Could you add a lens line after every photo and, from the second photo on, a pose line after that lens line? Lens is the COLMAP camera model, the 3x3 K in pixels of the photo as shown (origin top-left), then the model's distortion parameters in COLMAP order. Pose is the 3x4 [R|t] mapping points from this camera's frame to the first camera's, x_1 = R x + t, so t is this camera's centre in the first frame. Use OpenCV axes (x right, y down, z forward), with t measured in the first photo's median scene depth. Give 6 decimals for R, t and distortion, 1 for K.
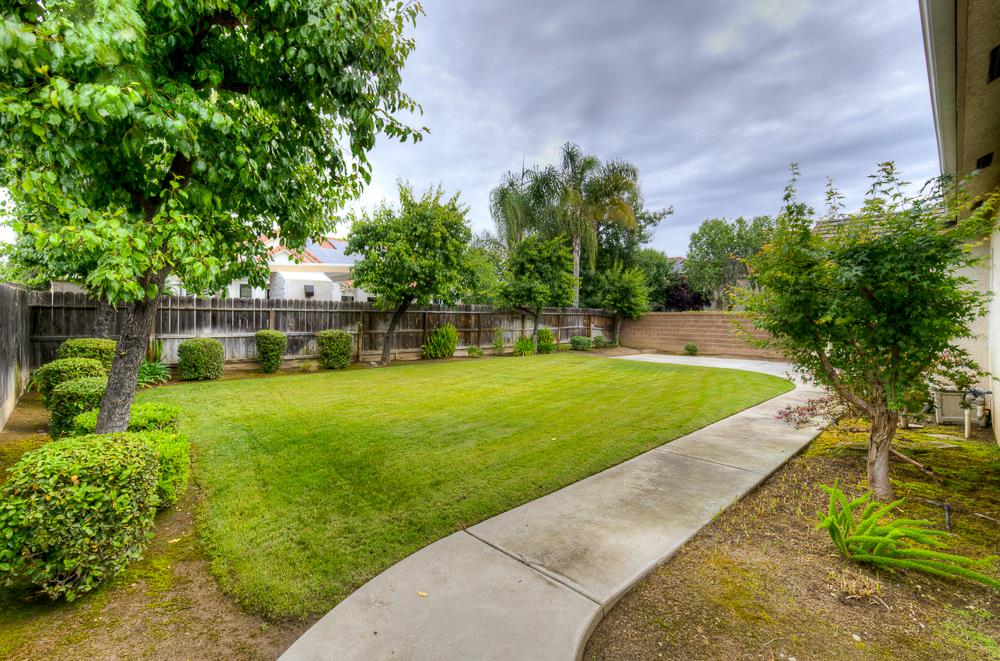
lens RADIAL K [[440.5, 0, 500.0], [0, 440.5, 327.0], [0, 0, 1]] dist [0.002728, 0.001131]
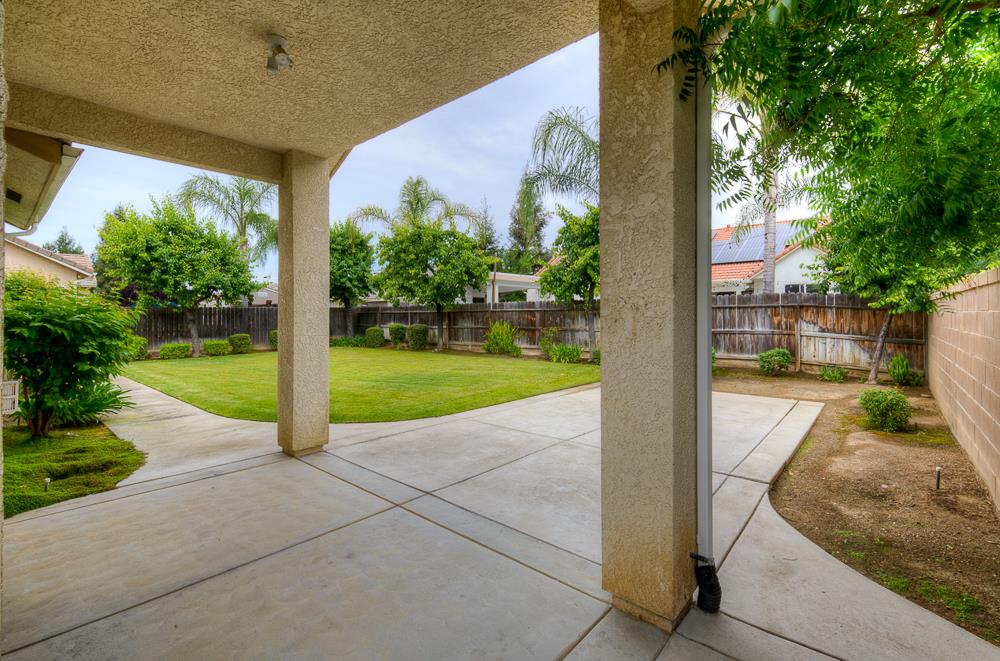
lens RADIAL K [[440.5, 0, 500.4], [0, 440.5, 324.1], [0, 0, 1]] dist [0.002728, 0.001131]
pose [[0.087880, 0.010192, -0.996079, 0.502299], [-0.011224, 0.999894, 0.009240, -0.005642], [0.996068, 0.010368, 0.087985, 0.500257]]
